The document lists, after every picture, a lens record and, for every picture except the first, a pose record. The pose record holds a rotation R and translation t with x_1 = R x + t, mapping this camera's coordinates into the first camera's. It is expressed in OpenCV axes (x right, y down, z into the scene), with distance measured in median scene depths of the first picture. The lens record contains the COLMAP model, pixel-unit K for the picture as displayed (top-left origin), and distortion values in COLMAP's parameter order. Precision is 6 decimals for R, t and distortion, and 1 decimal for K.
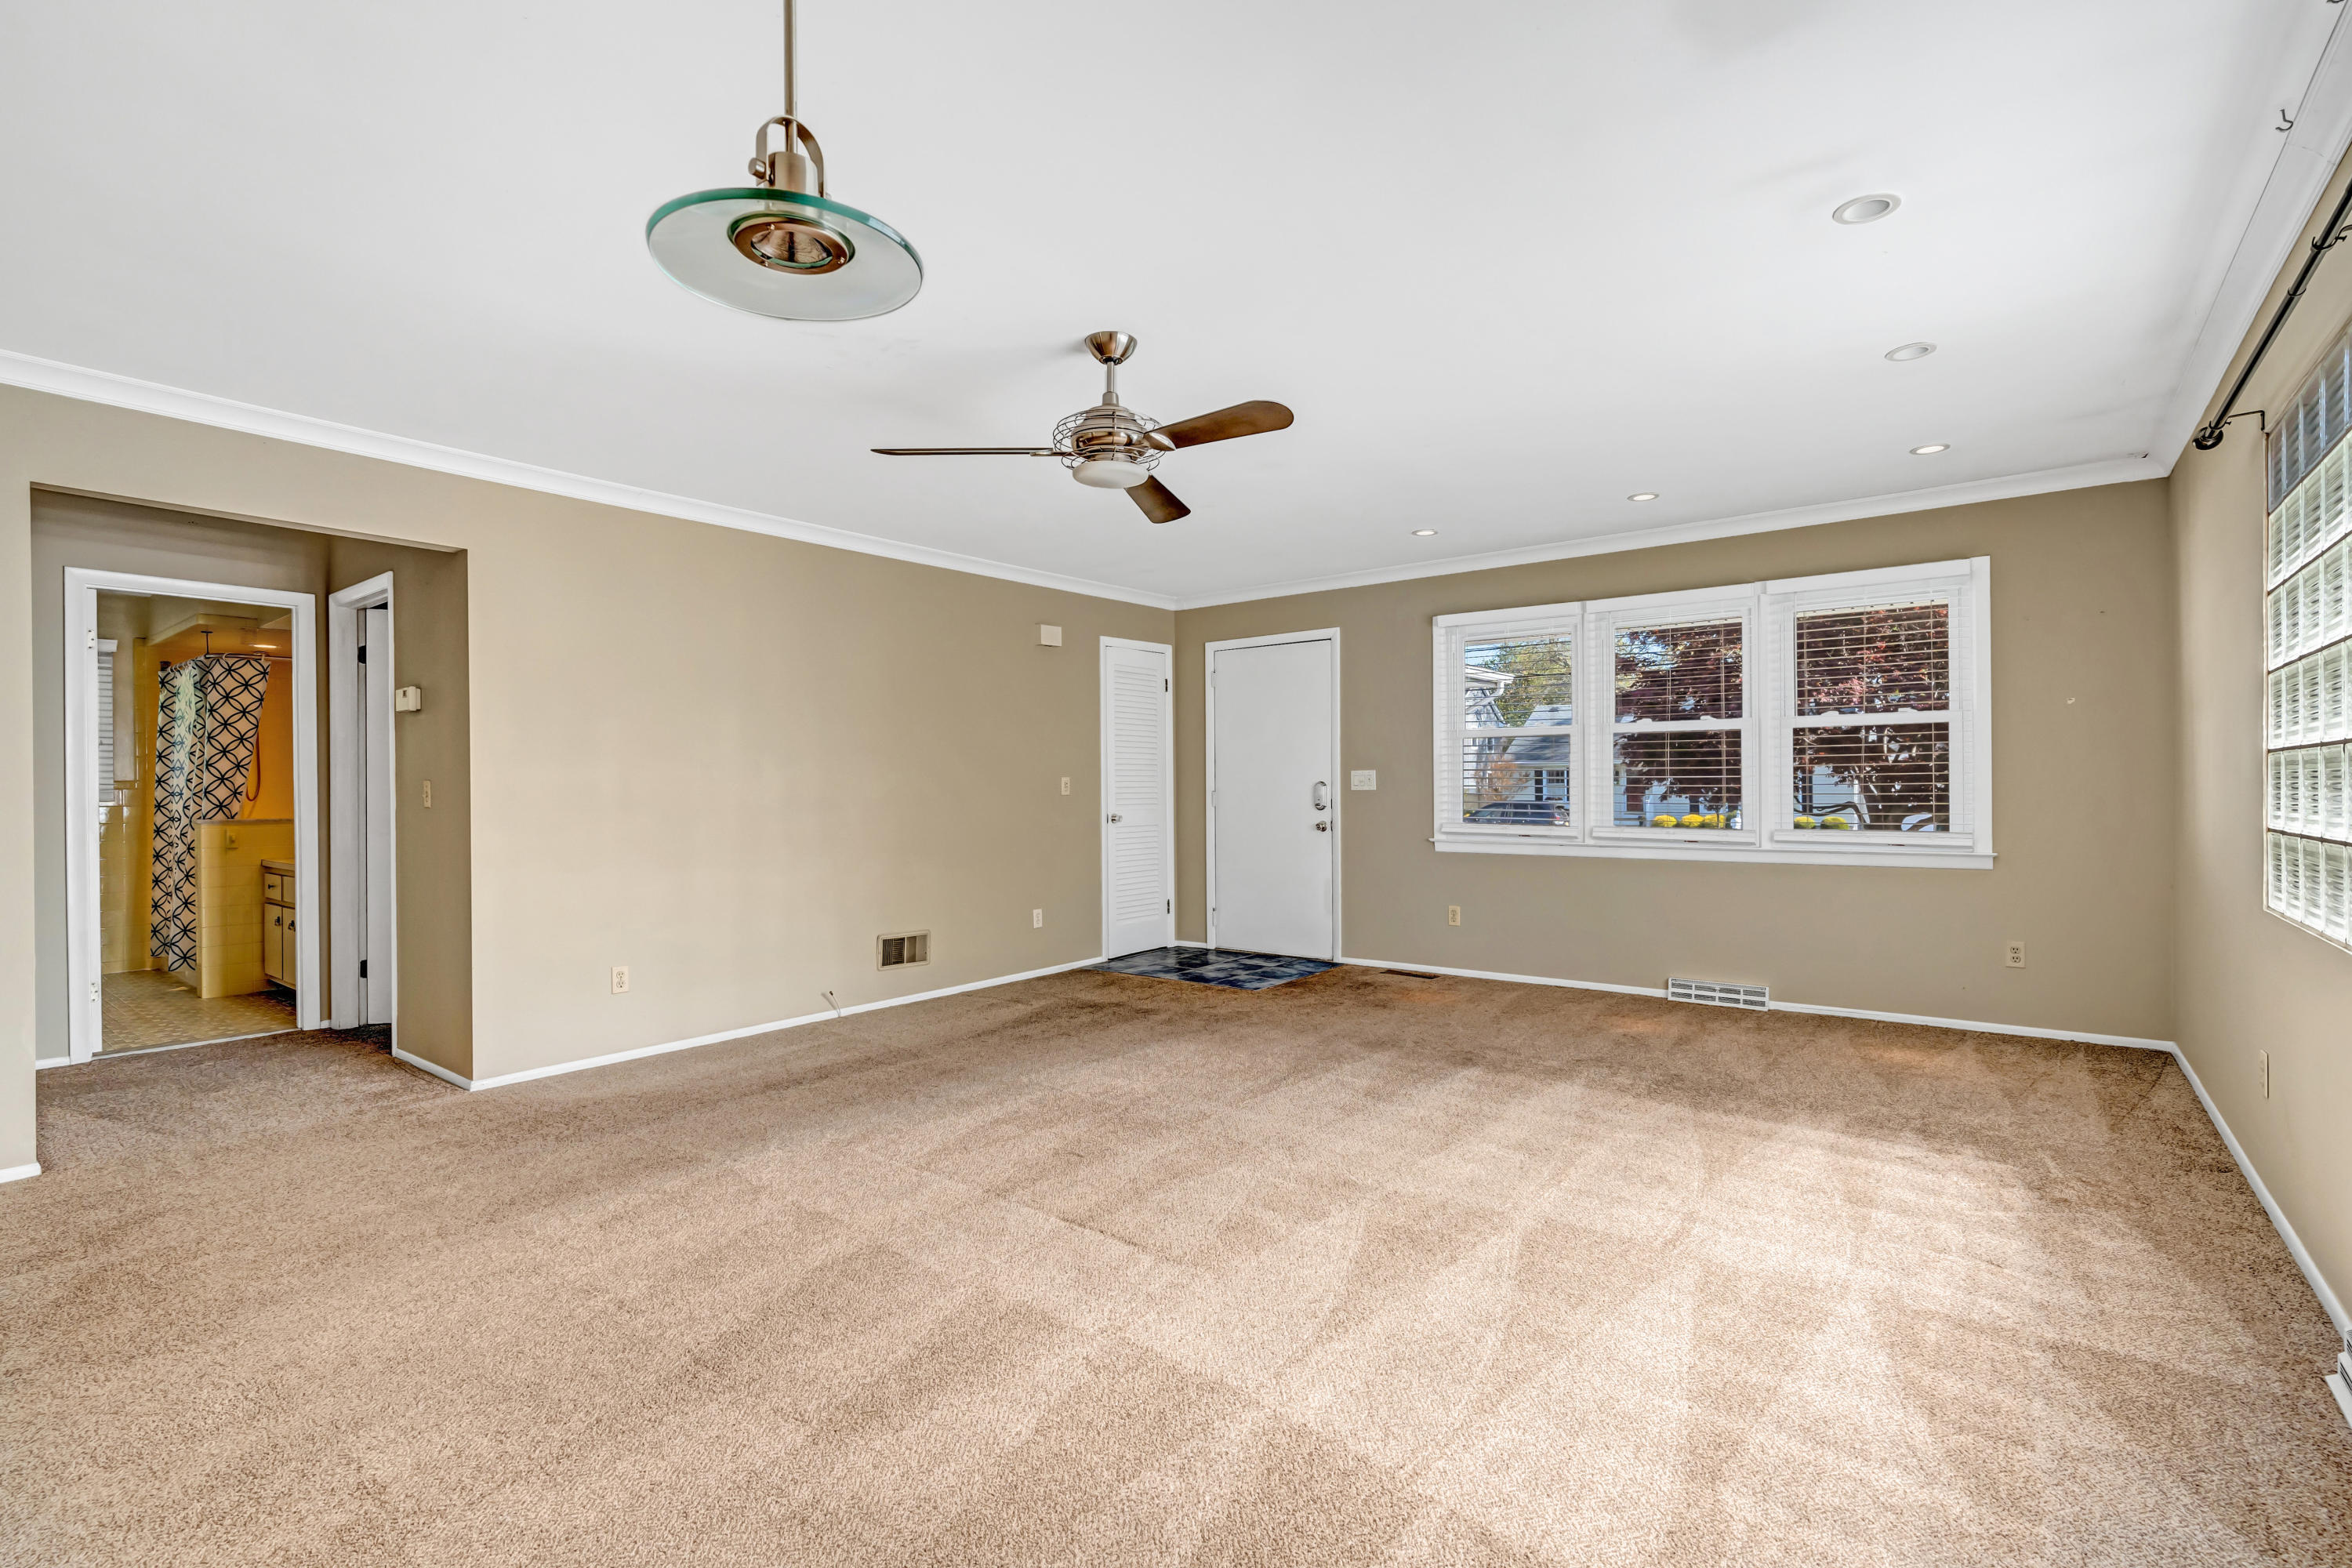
lens RADIAL K [[1060.5, 0, 1193.1], [0, 1060.5, 791.4], [0, 0, 1]] dist [0.000837, 0.000711]
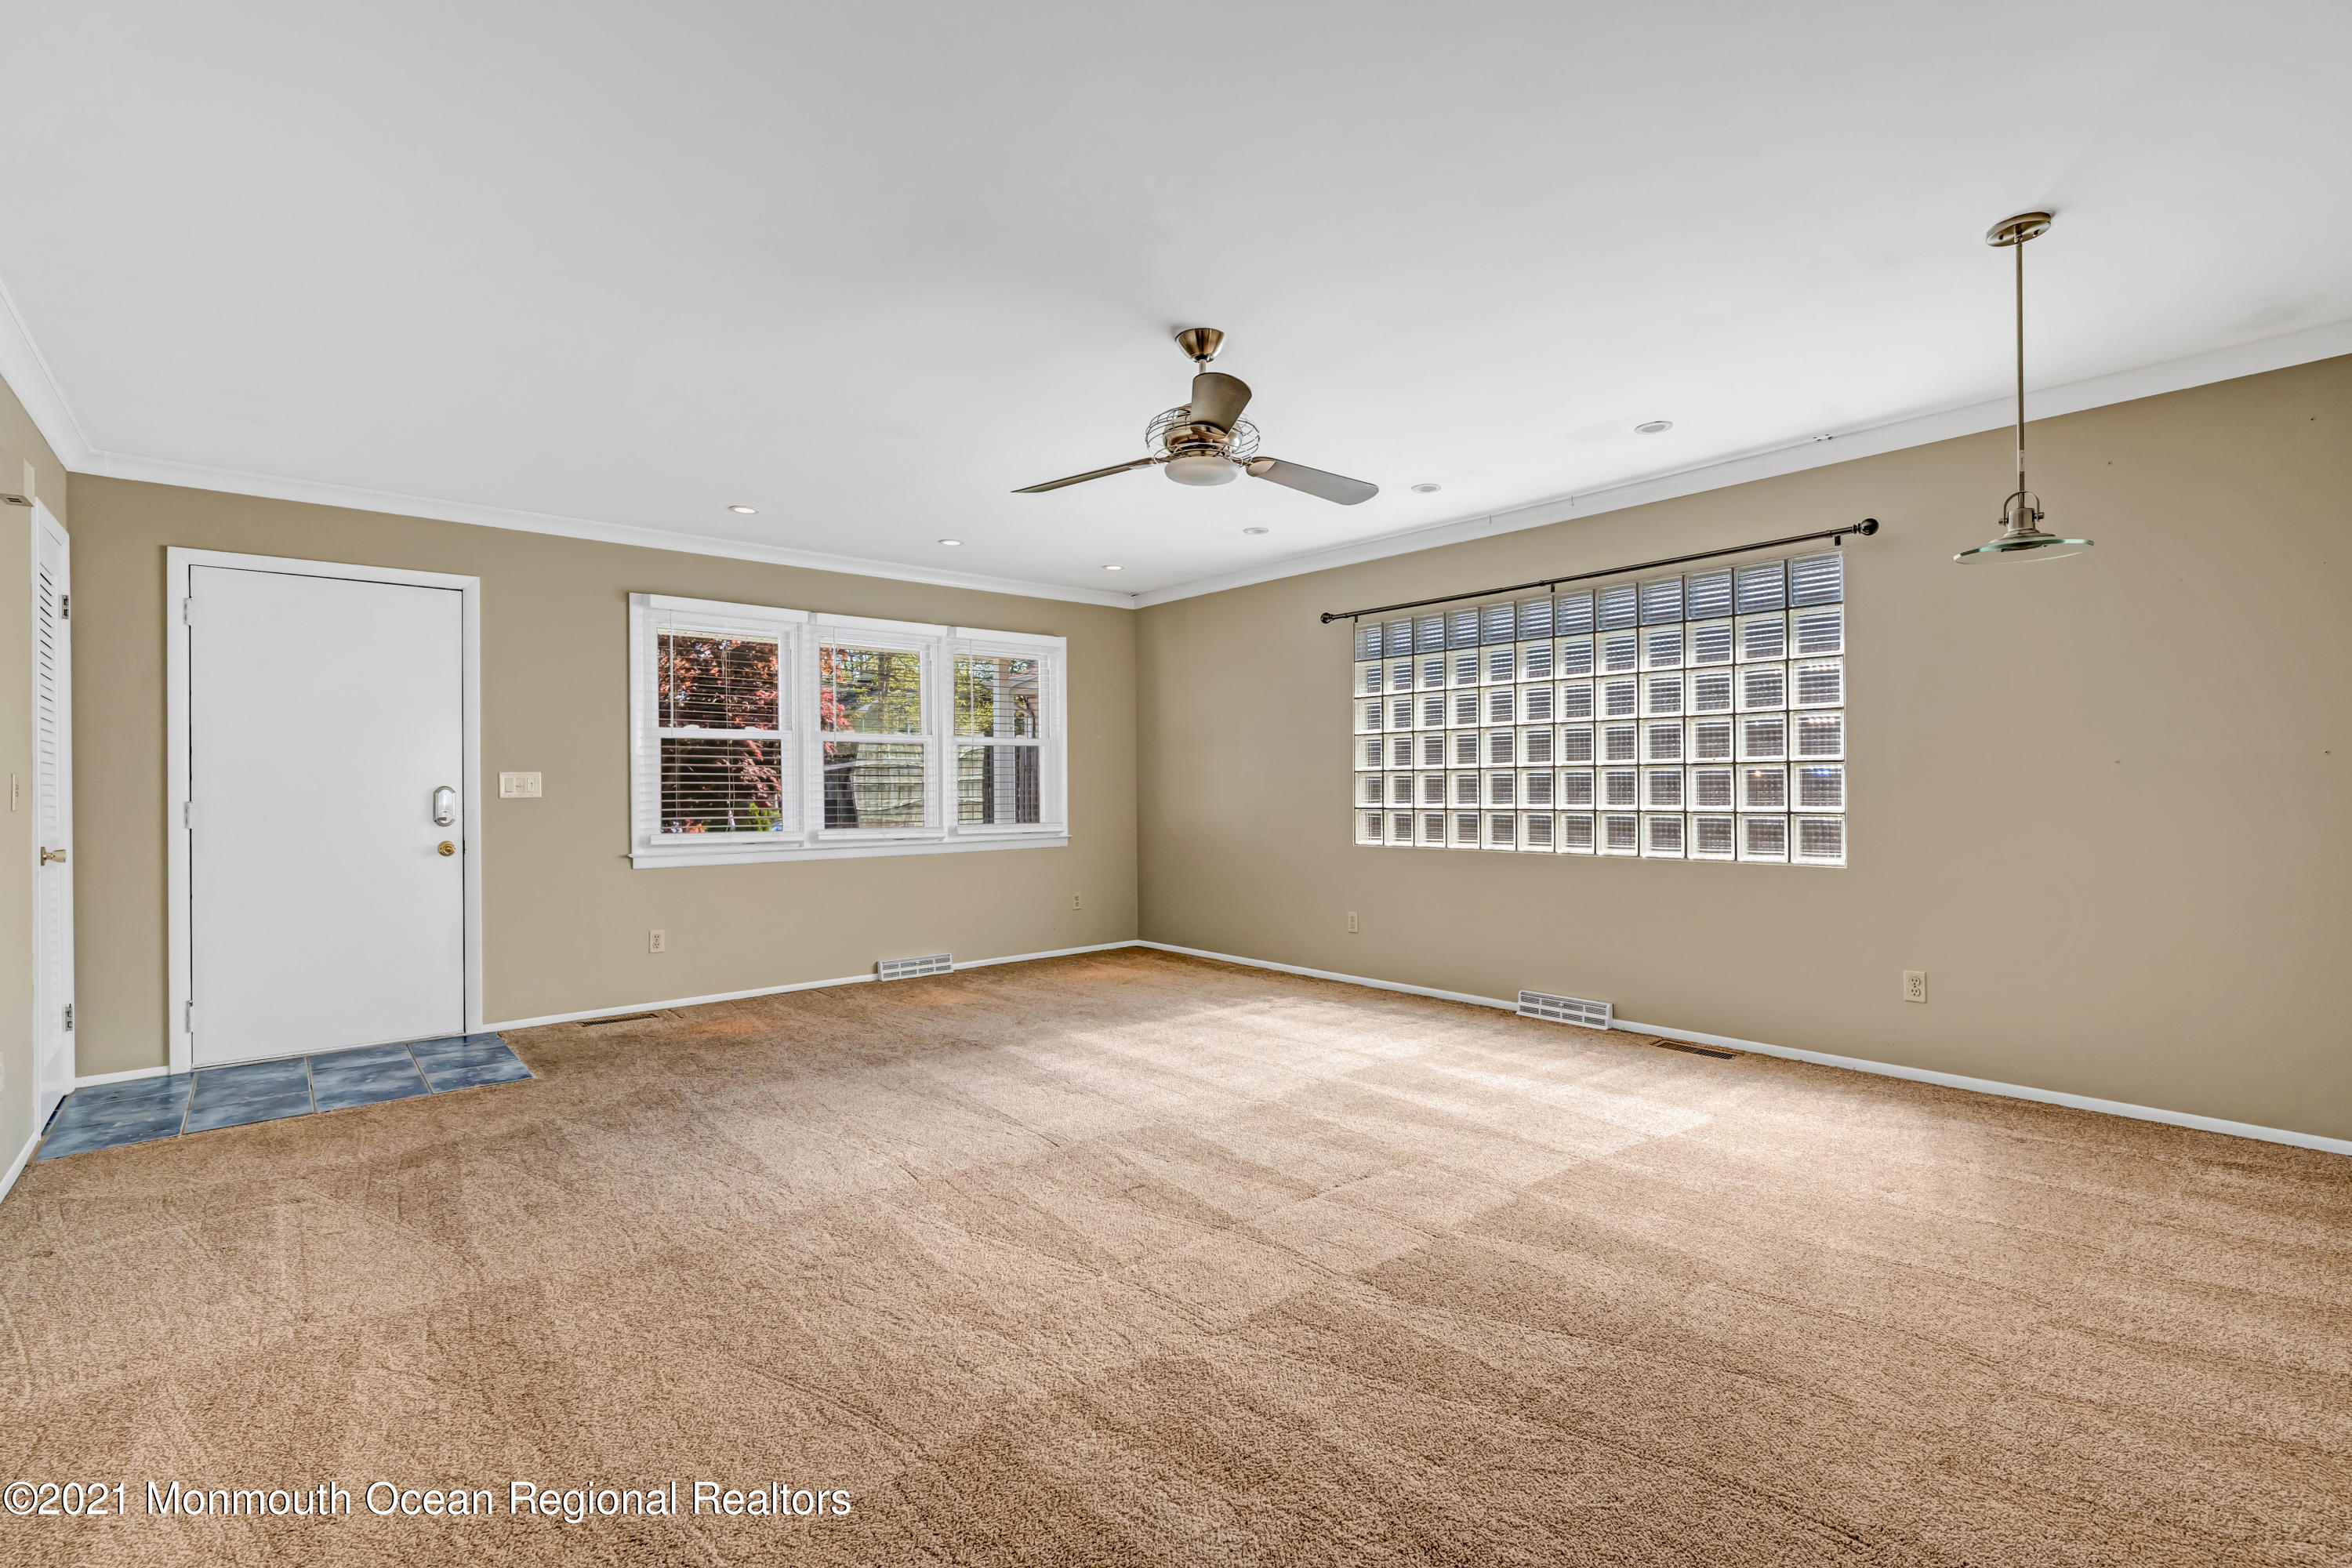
lens RADIAL K [[1060.5, 0, 1185.0], [0, 1060.5, 783.9], [0, 0, 1]] dist [0.000837, 0.000711]
pose [[0.199900, 0.007115, 0.979790, -0.668389], [0.010691, 0.999898, -0.009442, 0.001762], [-0.979758, 0.012362, 0.199804, 0.513752]]
